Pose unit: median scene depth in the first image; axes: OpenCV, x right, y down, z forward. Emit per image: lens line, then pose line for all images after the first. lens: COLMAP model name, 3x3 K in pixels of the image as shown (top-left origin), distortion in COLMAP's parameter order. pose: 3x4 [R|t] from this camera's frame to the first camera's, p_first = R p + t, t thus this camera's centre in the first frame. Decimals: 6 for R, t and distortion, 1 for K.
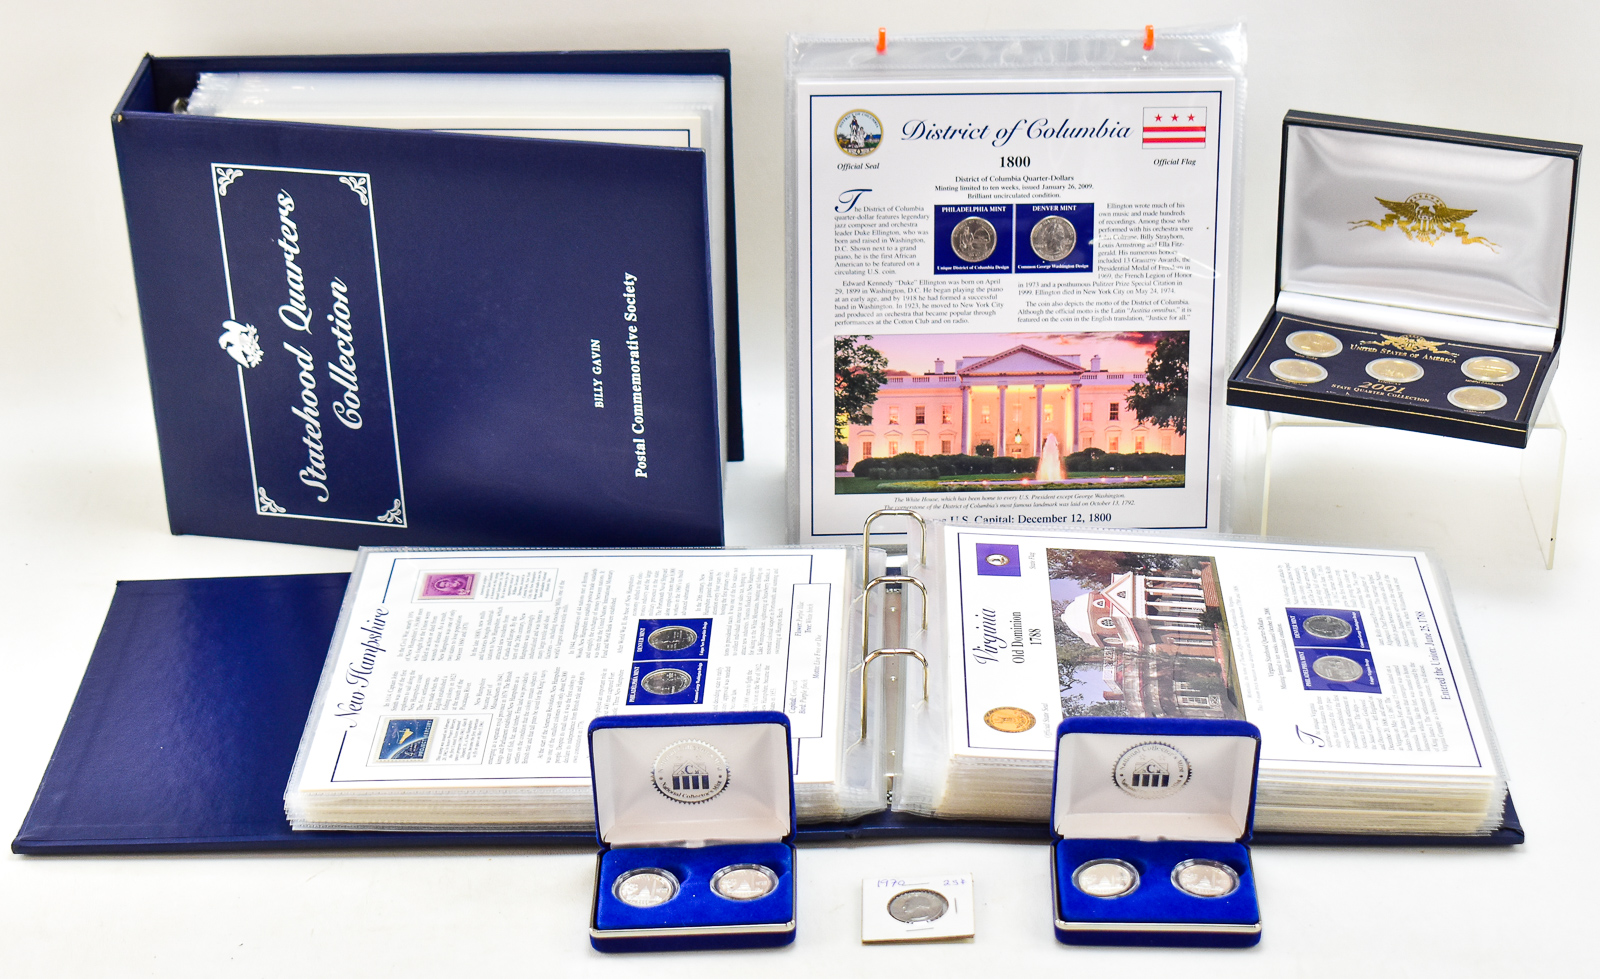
lens RADIAL K [[3273.7, 0, 800.0], [0, 3273.7, 489.5], [0, 0, 1]] dist [-0.133948, 0.070565]
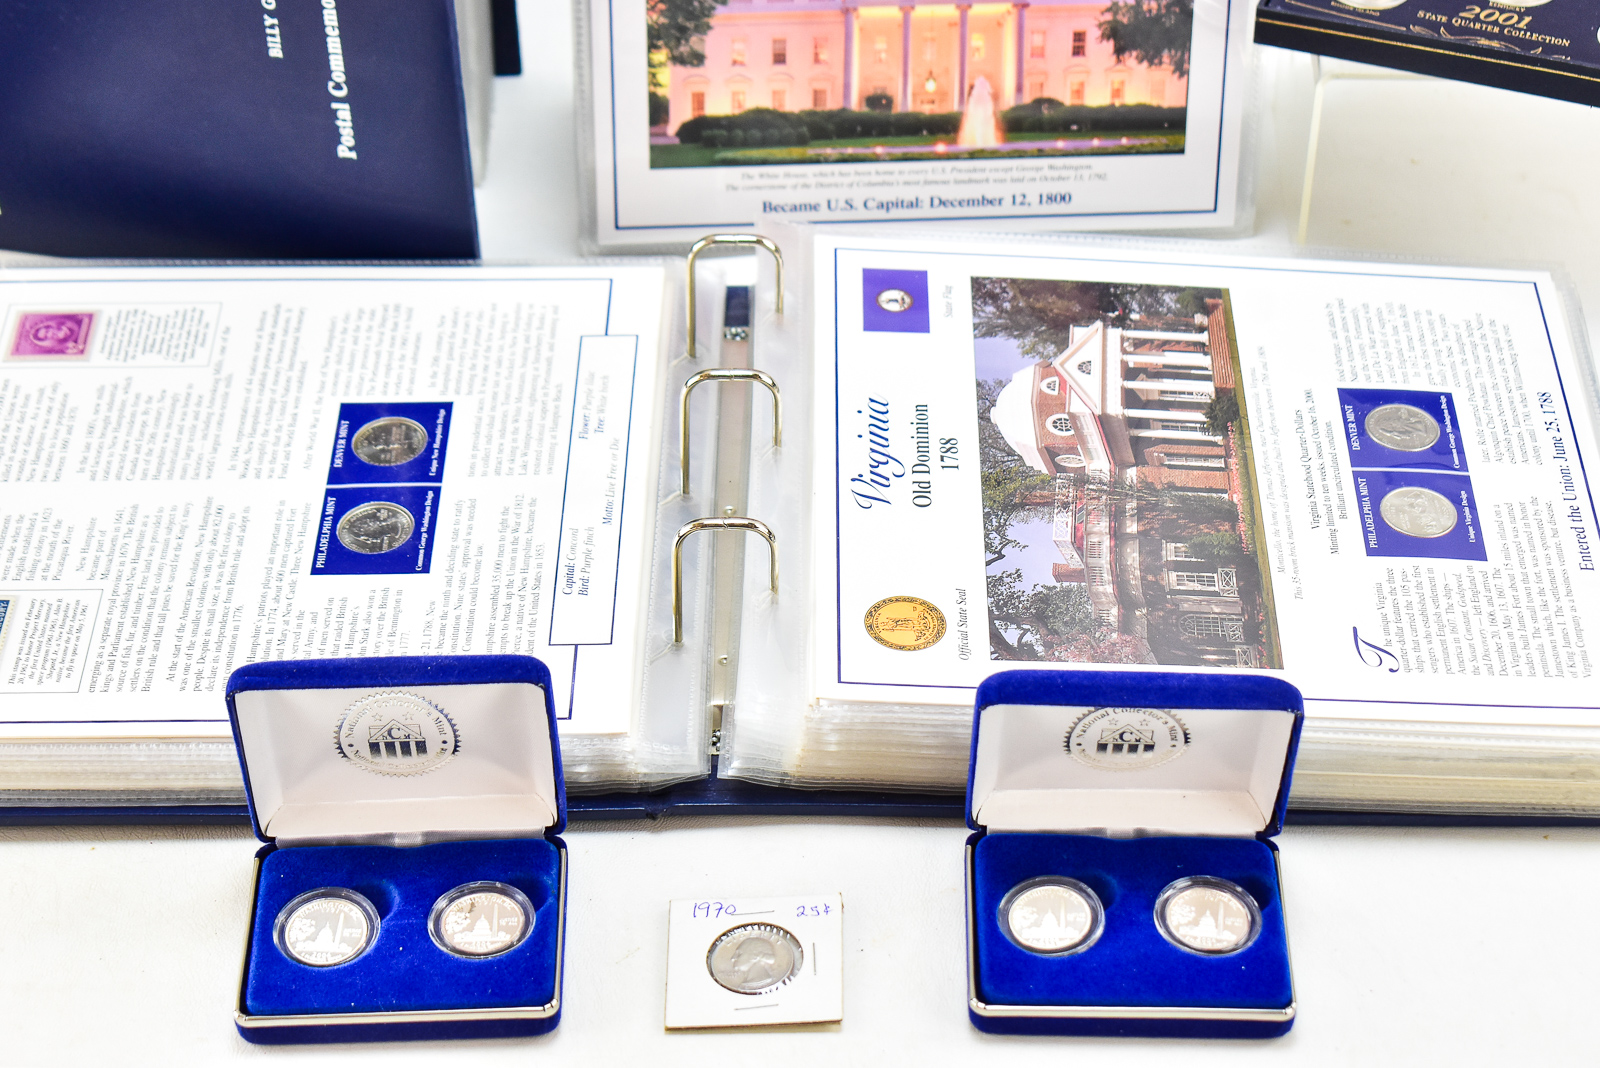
lens RADIAL K [[3562.9, 0, 800.0], [0, 3562.9, 534.0], [0, 0, 1]] dist [-0.063936, 0.088537]
pose [[0.999812, -0.003915, 0.018991, 0.028621], [-0.000891, 0.969085, 0.246725, -0.110168], [-0.019369, -0.246696, 0.968899, 0.311330]]
